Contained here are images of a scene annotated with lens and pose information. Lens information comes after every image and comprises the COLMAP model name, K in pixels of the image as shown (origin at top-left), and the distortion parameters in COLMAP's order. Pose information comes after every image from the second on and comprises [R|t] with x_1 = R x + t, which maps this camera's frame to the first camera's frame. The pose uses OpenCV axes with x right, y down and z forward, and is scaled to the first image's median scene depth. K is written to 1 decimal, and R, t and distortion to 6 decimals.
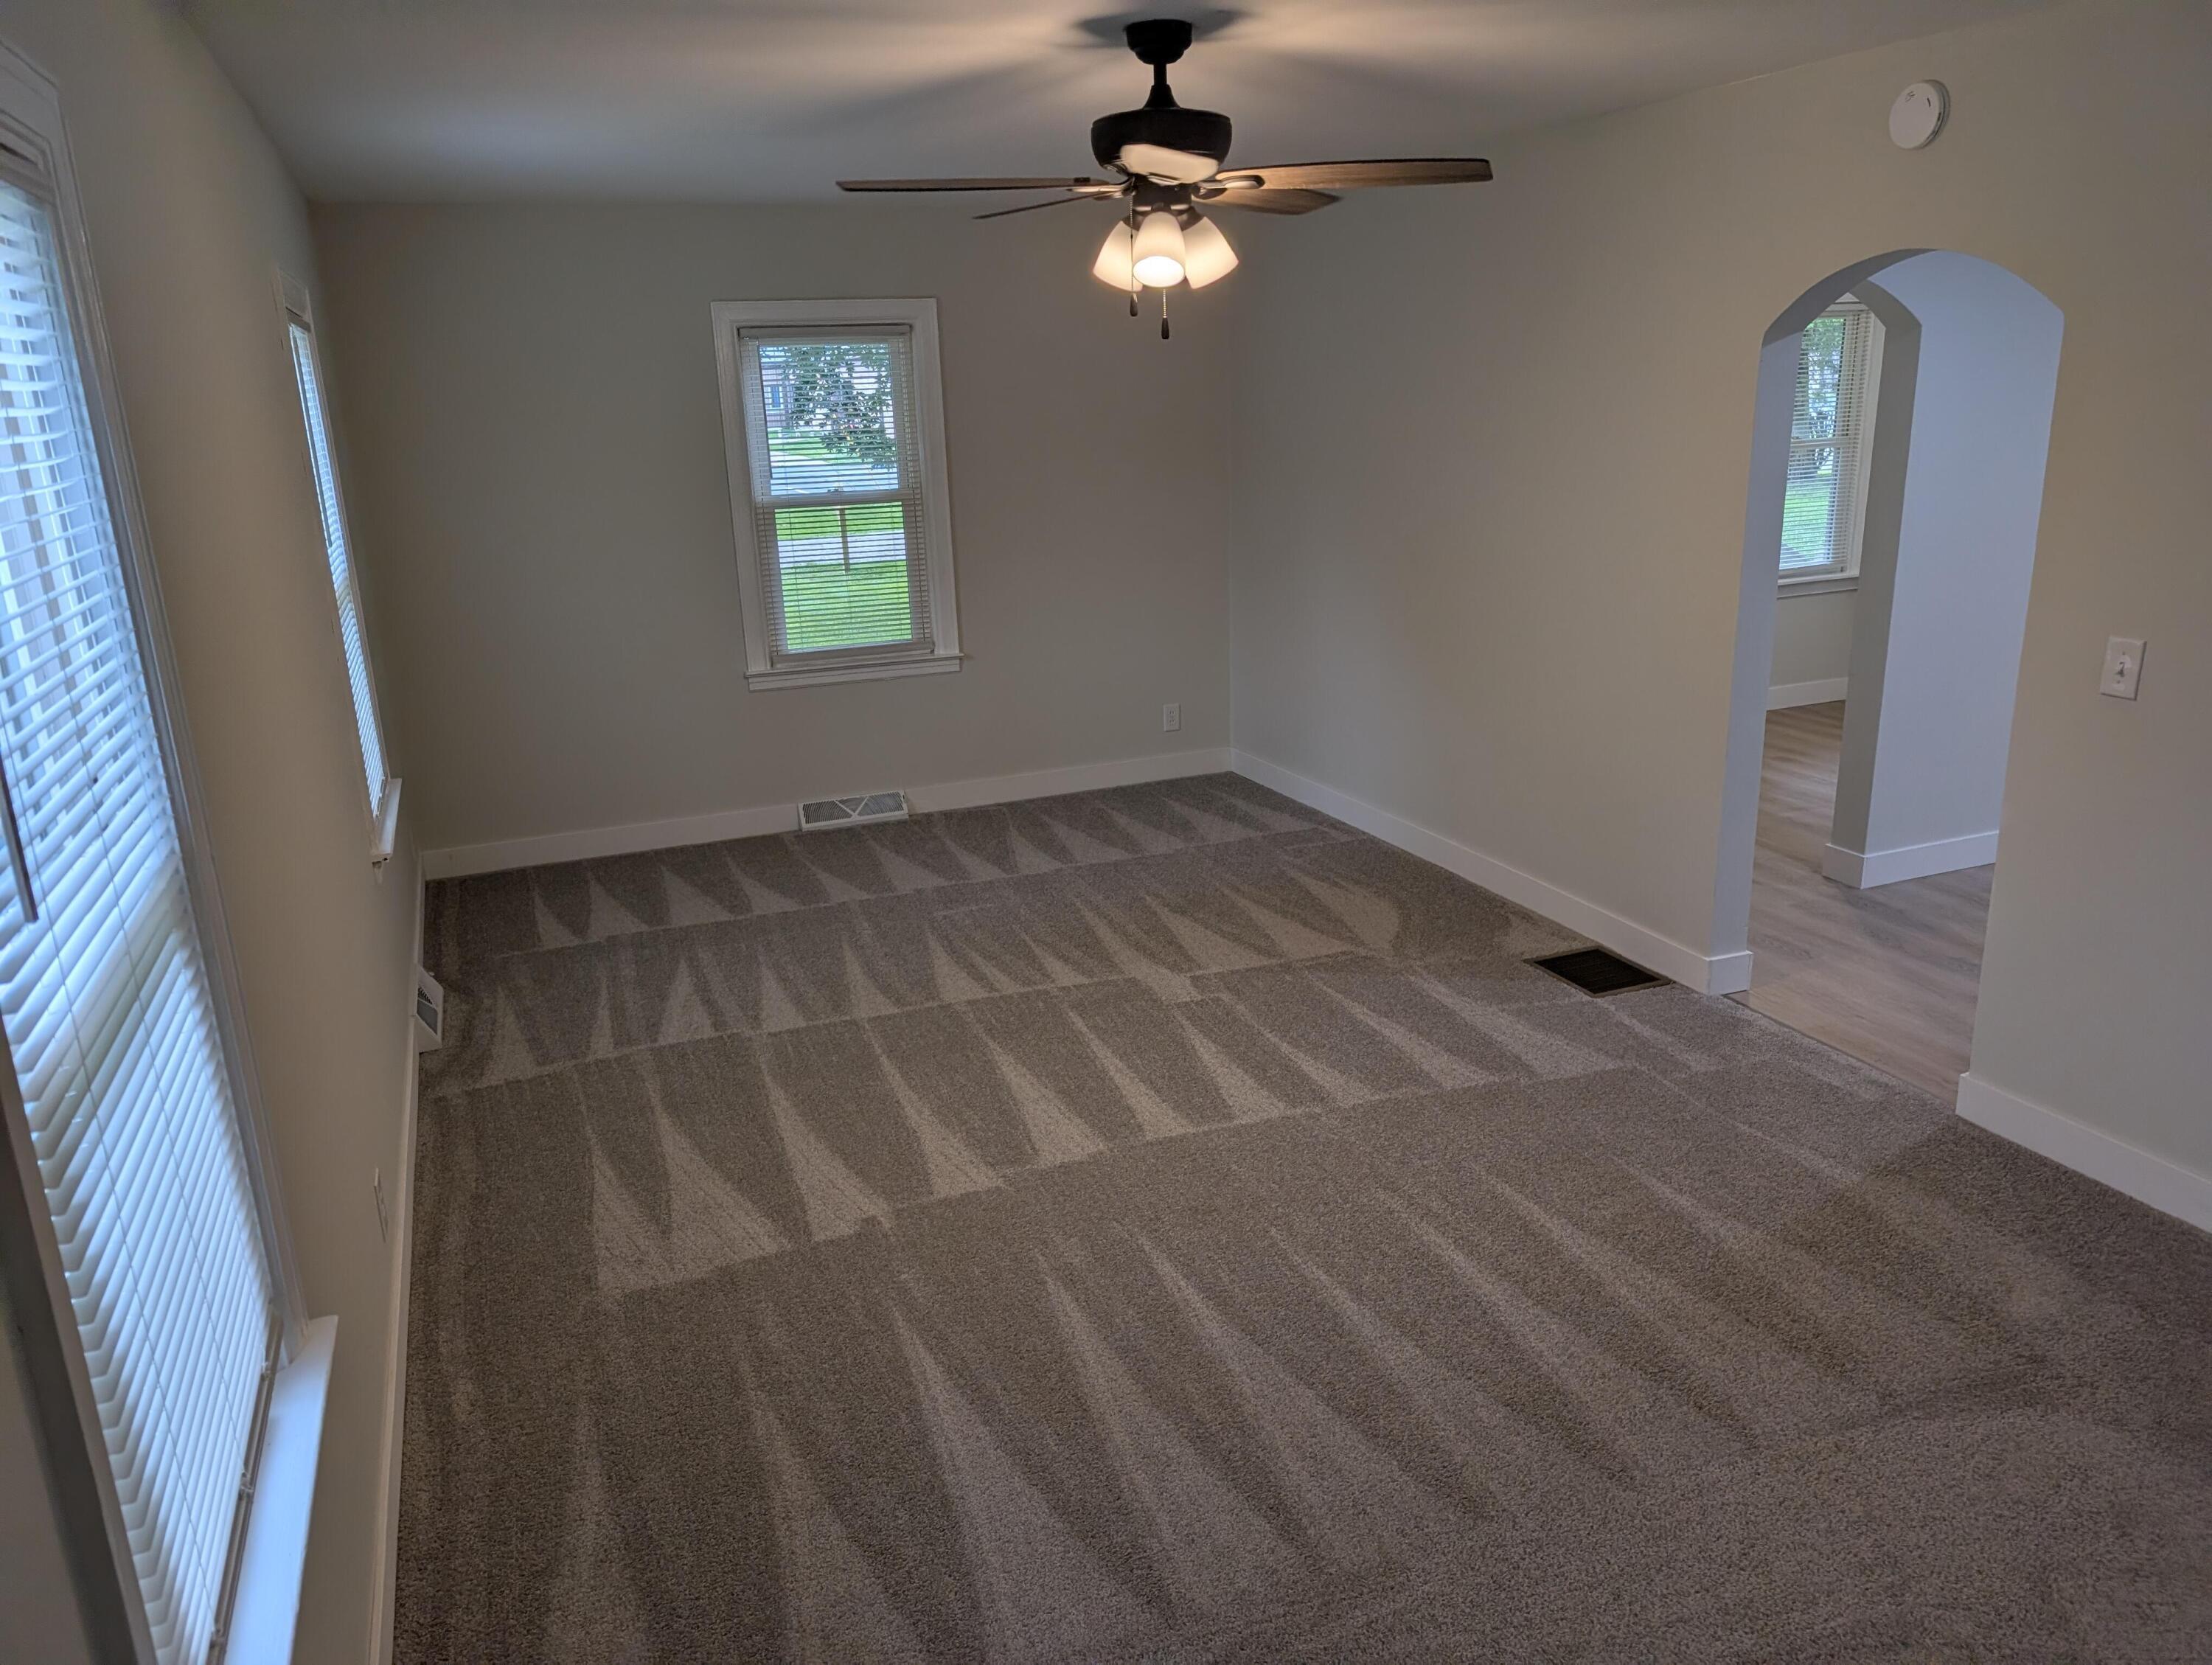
lens RADIAL K [[1578.5, 0, 1092.3], [0, 1578.5, 852.3], [0, 0, 1]] dist [0.028241, -0.024076]
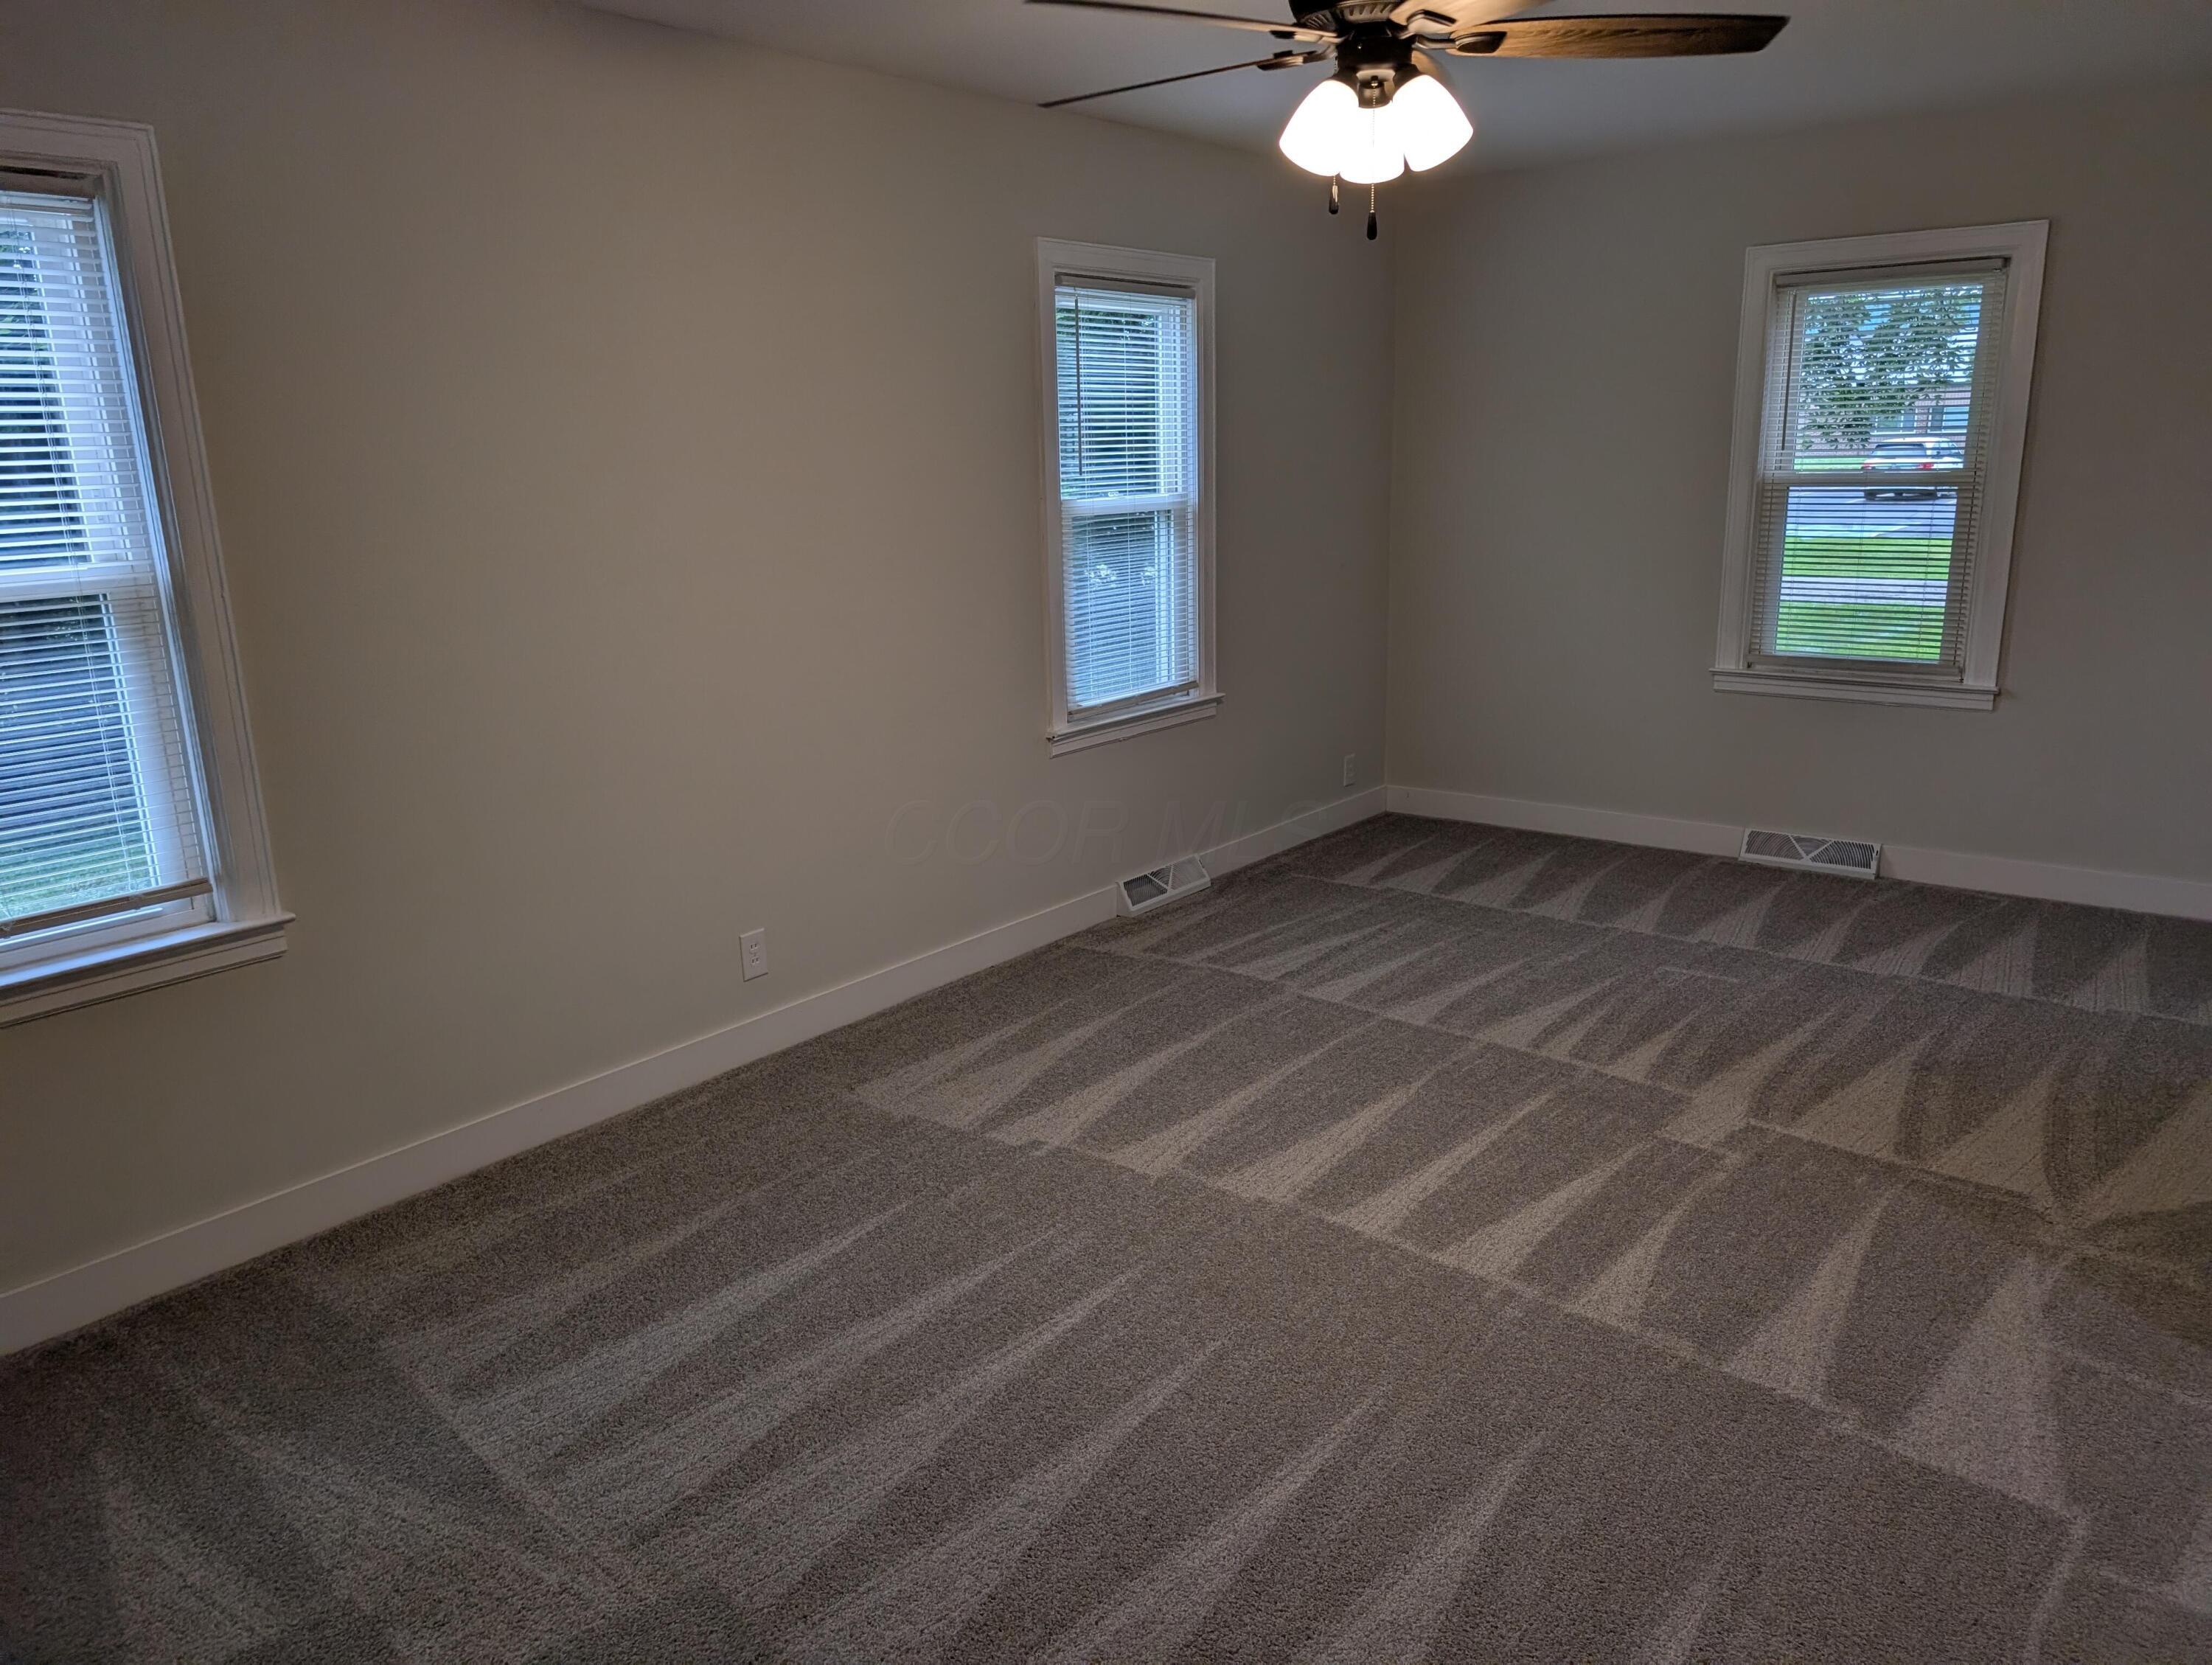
lens RADIAL K [[1578.5, 0, 1090.5], [0, 1578.5, 822.5], [0, 0, 1]] dist [0.028241, -0.024076]
pose [[0.495530, 0.227494, -0.838270, 0.470354], [-0.242985, 0.962866, 0.117671, -0.064193], [0.833912, 0.145378, 0.532406, 0.322009]]
